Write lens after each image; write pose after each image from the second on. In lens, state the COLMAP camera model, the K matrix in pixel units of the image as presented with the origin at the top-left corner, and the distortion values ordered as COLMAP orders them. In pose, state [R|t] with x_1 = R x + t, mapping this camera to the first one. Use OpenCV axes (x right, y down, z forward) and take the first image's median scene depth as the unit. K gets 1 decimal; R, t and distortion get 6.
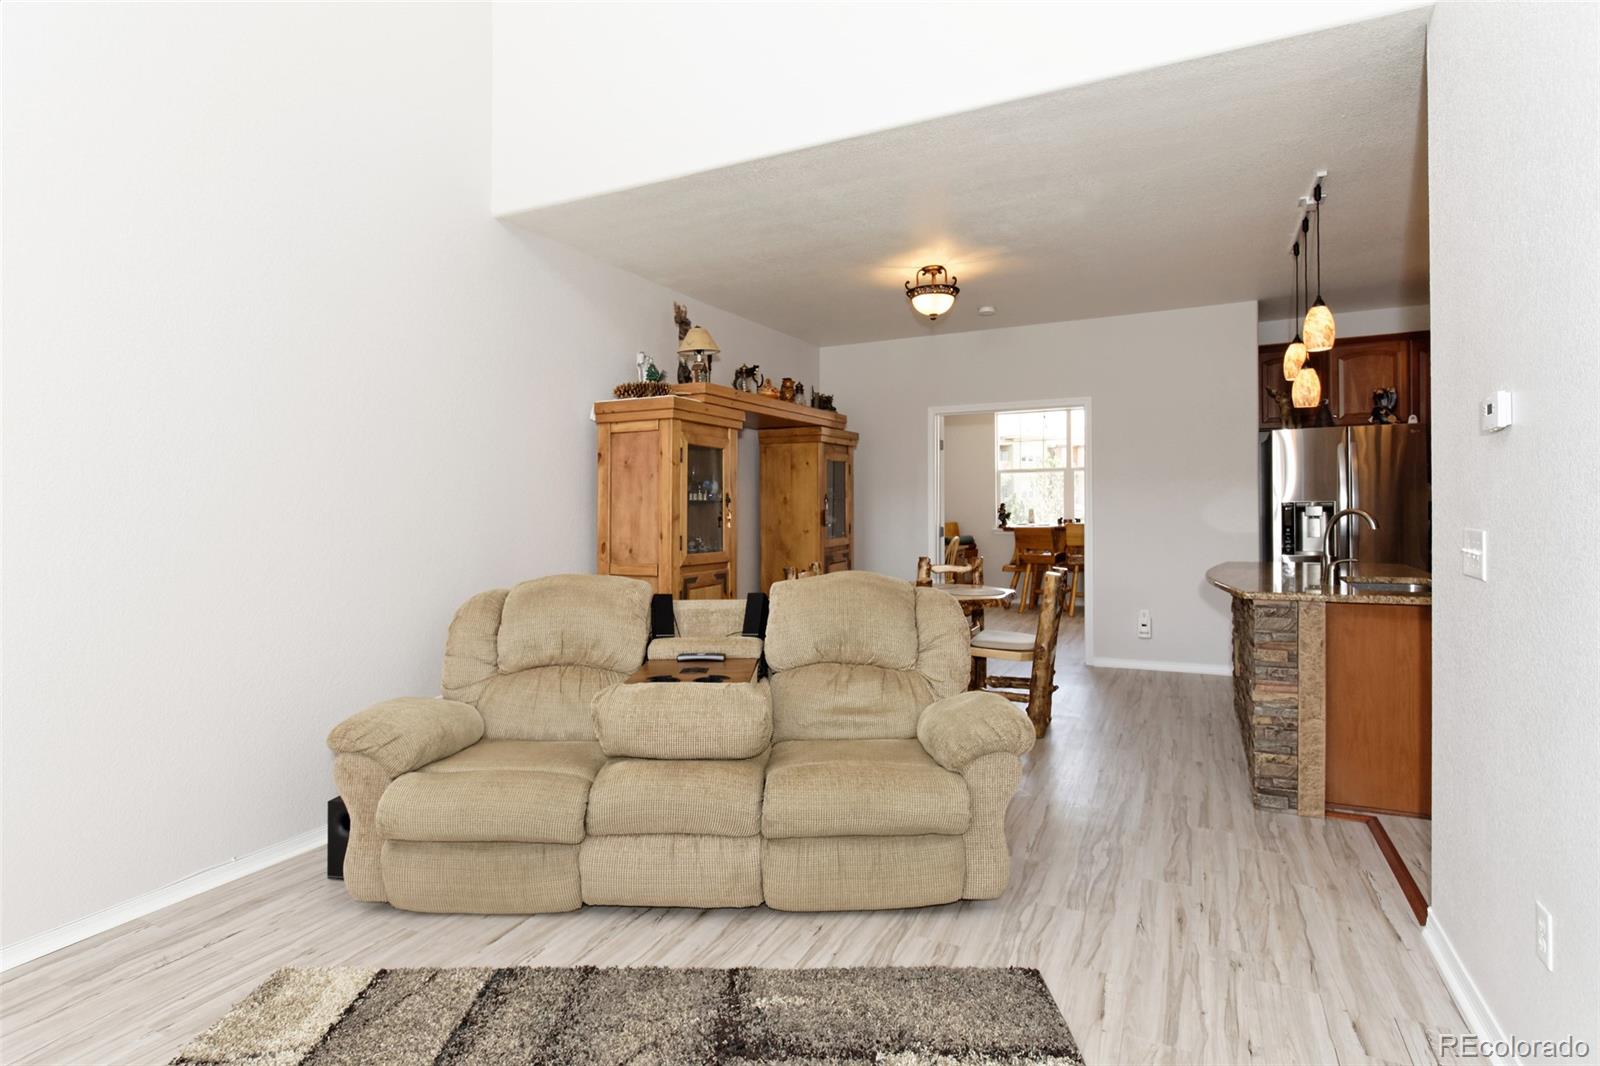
lens RADIAL K [[797.7, 0, 808.6], [0, 797.7, 484.7], [0, 0, 1]] dist [-0.000085, -0.002358]
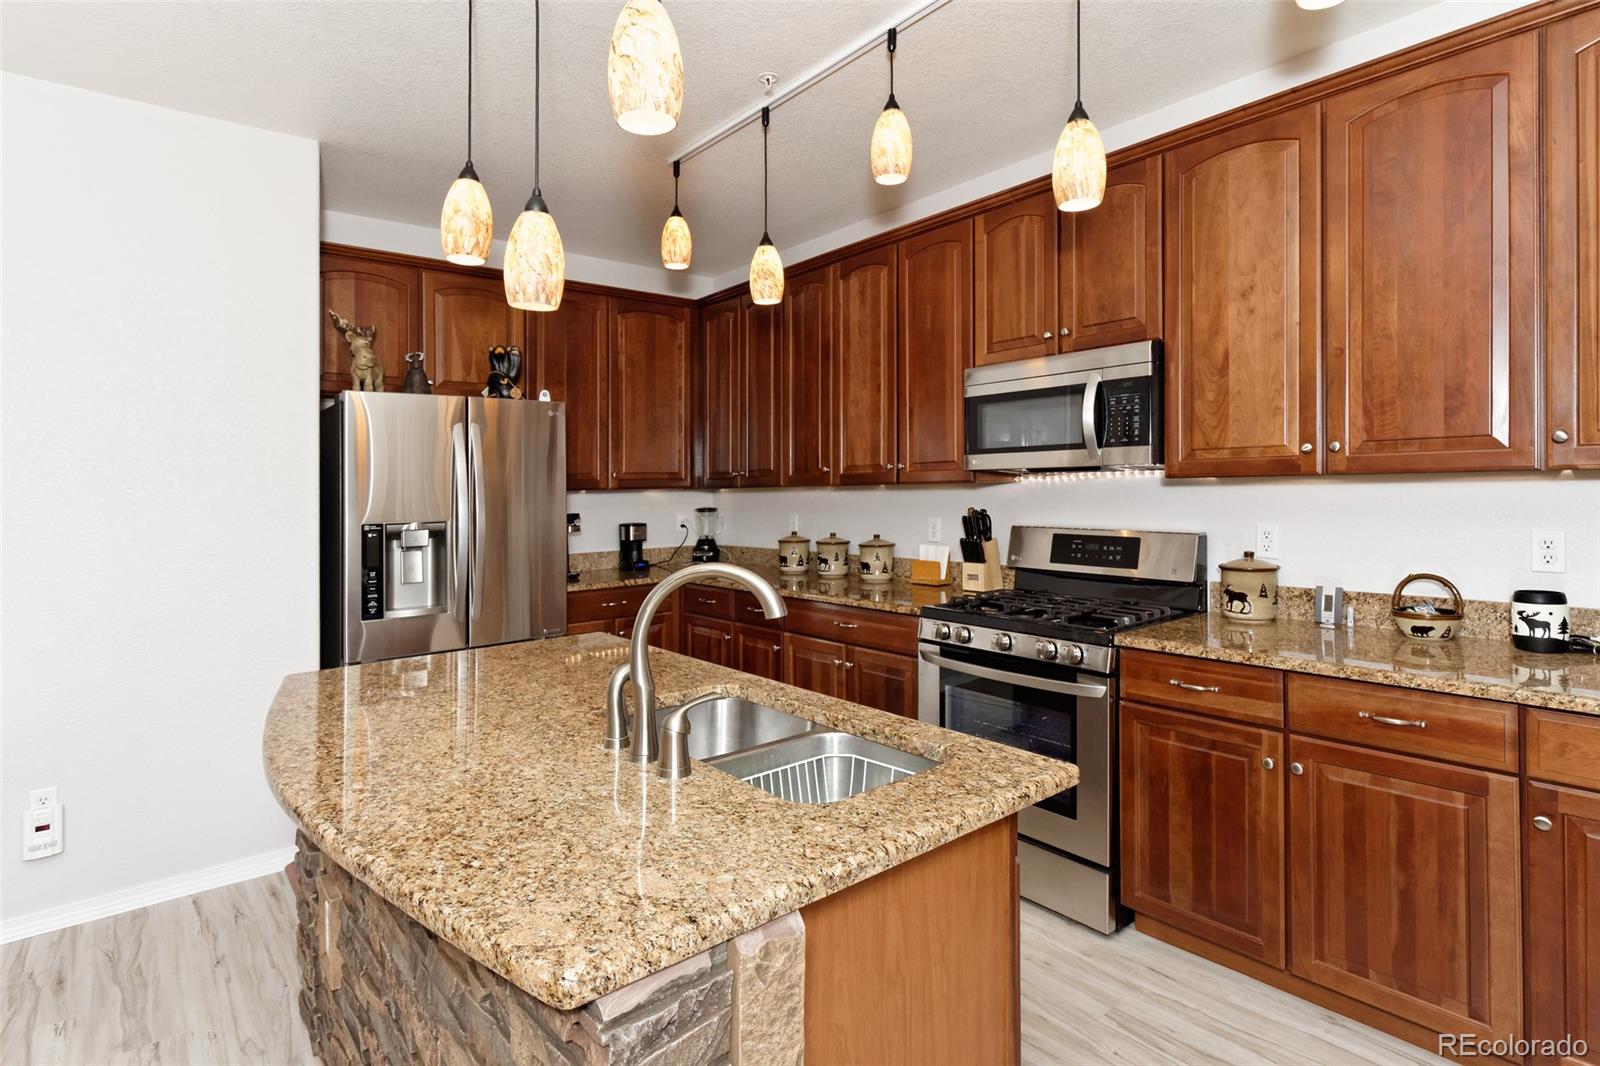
lens RADIAL K [[822.5, 0, 779.6], [0, 822.5, 495.6], [0, 0, 1]] dist [-0.000791, -0.000114]
pose [[0.439347, 0.002155, 0.898315, 0.372960], [-0.011276, 0.999932, 0.003117, -0.004133], [-0.898247, -0.011499, 0.439341, 0.868728]]
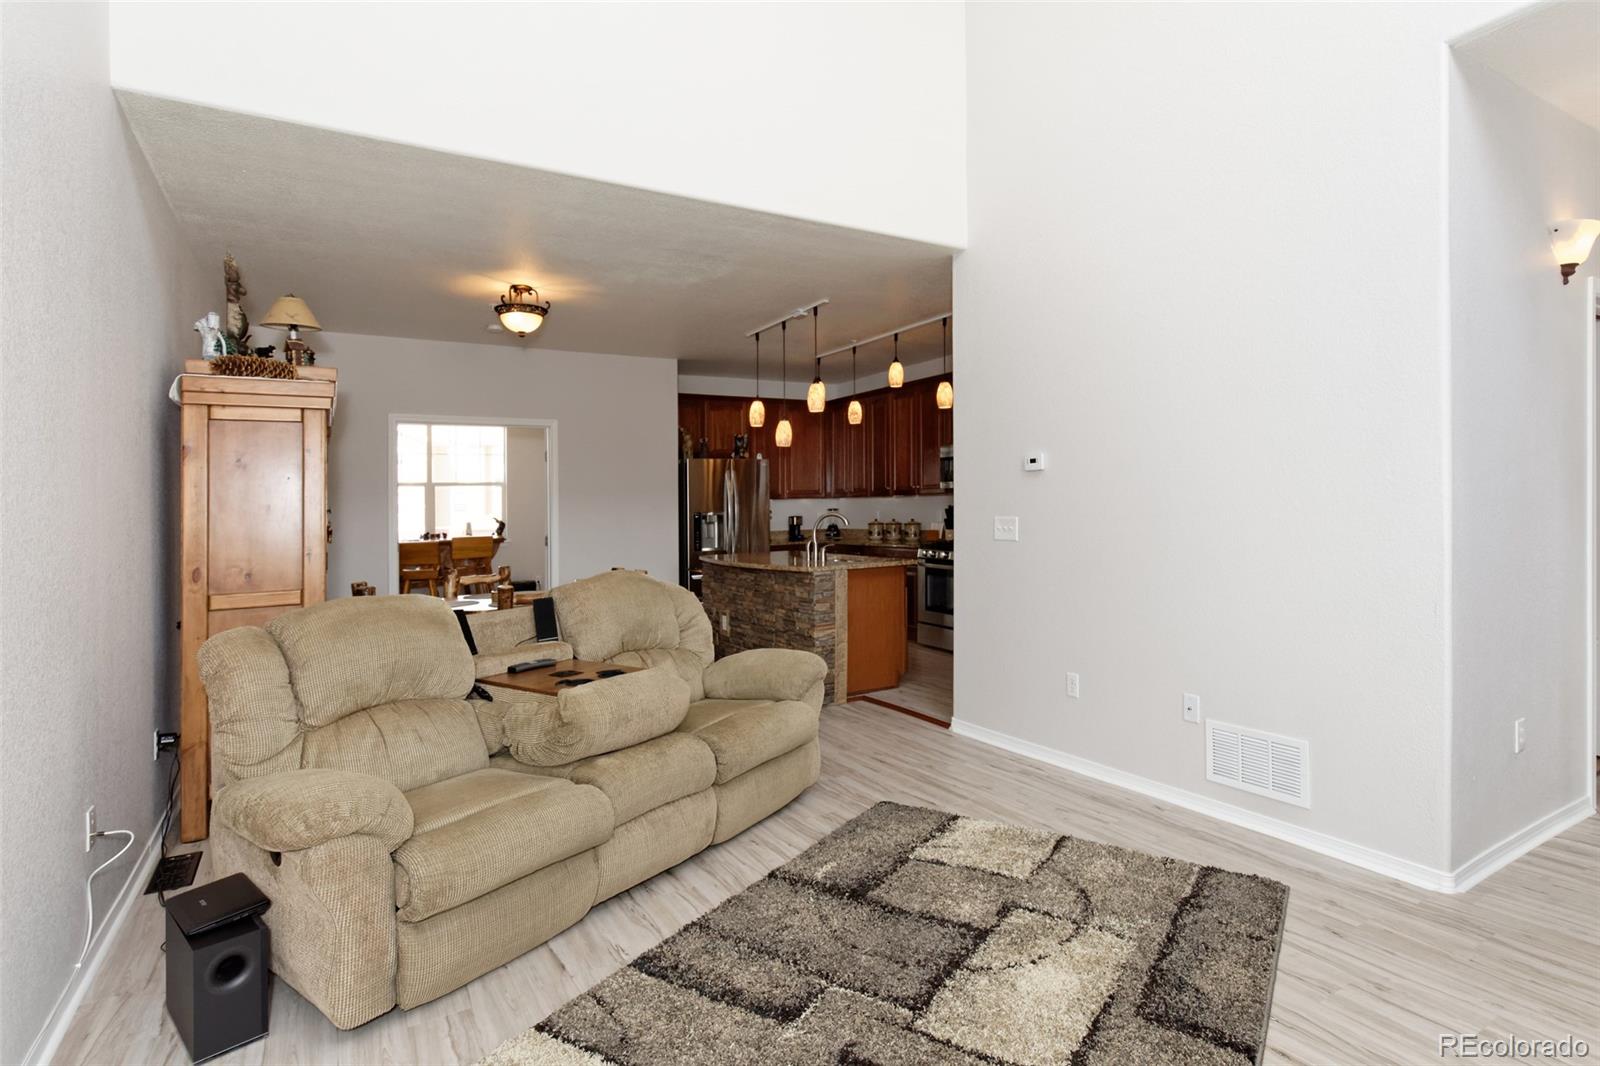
lens RADIAL K [[798.1, 0, 800.6], [0, 798.1, 499.3], [0, 0, 1]] dist [0.002148, 0.000371]
pose [[0.555234, 0.009570, 0.831639, -0.752035], [-0.005859, 0.999954, -0.007595, 0.015957], [-0.831673, -0.000656, 0.555265, 0.172948]]
